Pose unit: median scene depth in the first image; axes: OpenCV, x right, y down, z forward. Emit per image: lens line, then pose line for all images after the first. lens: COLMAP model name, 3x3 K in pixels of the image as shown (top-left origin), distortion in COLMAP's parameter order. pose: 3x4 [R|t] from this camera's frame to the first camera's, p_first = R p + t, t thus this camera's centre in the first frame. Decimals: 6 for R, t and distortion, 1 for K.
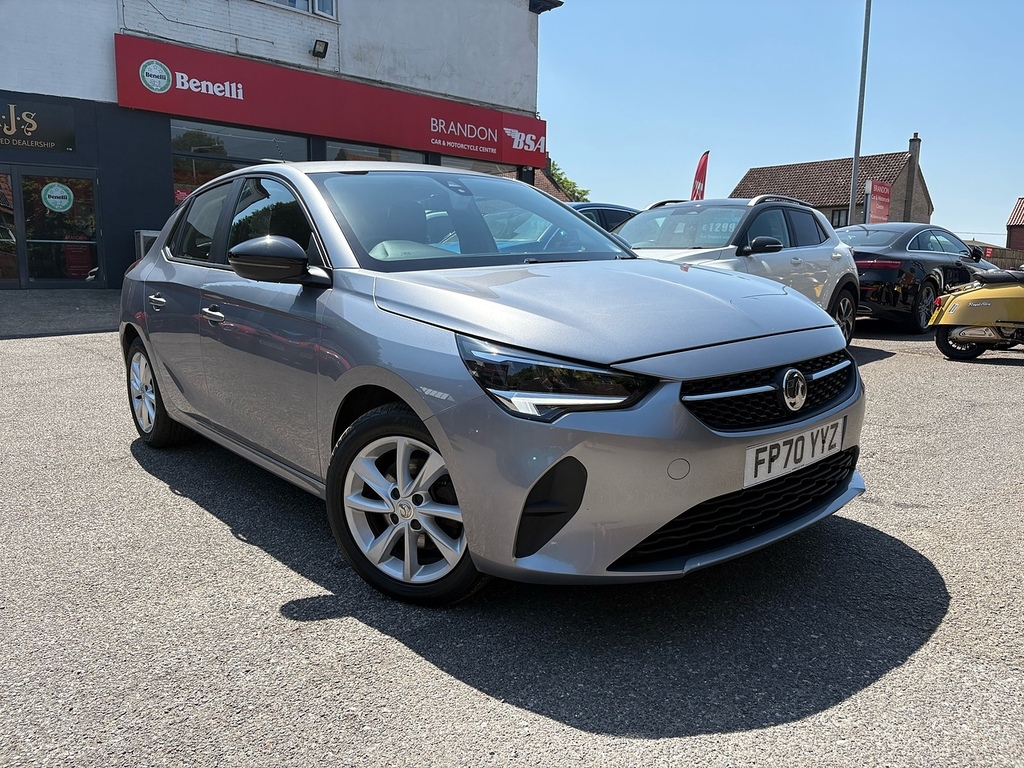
lens RADIAL K [[782.9, 0, 497.5], [0, 782.9, 363.1], [0, 0, 1]] dist [0.060757, -0.075354]
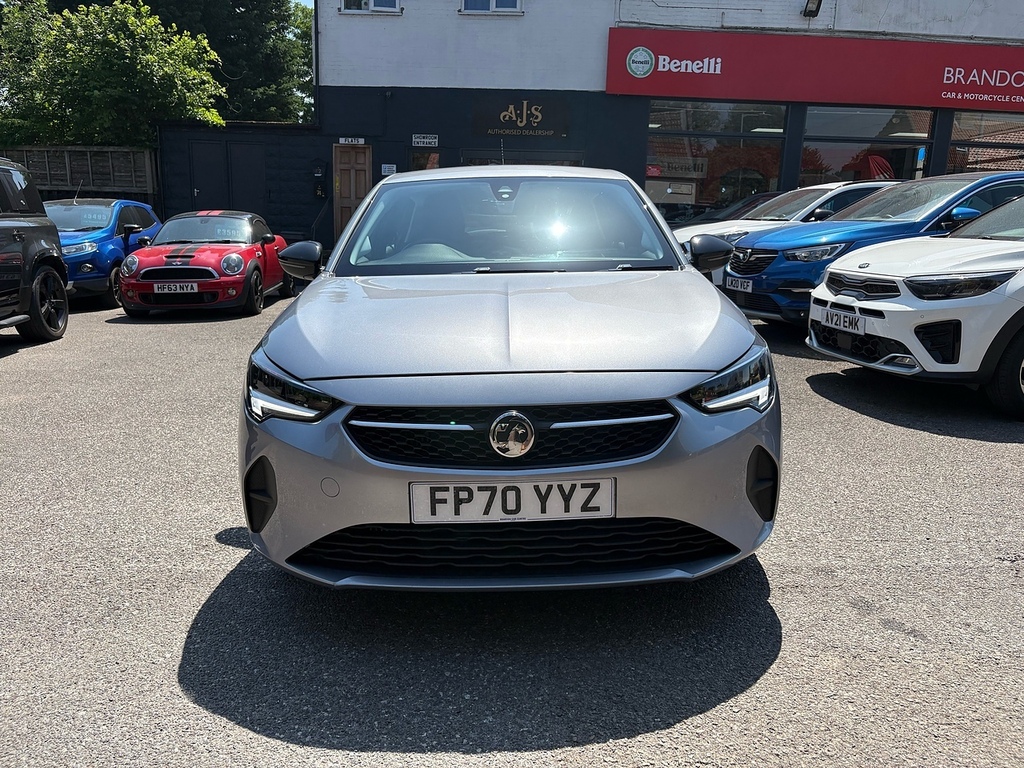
lens RADIAL K [[782.9, 0, 497.5], [0, 782.9, 363.1], [0, 0, 1]] dist [0.060757, -0.075354]
pose [[0.770044, 0.120606, -0.626487, 0.880533], [-0.094270, 0.992700, 0.075236, -0.110336], [0.630987, 0.001124, 0.775792, 0.269653]]
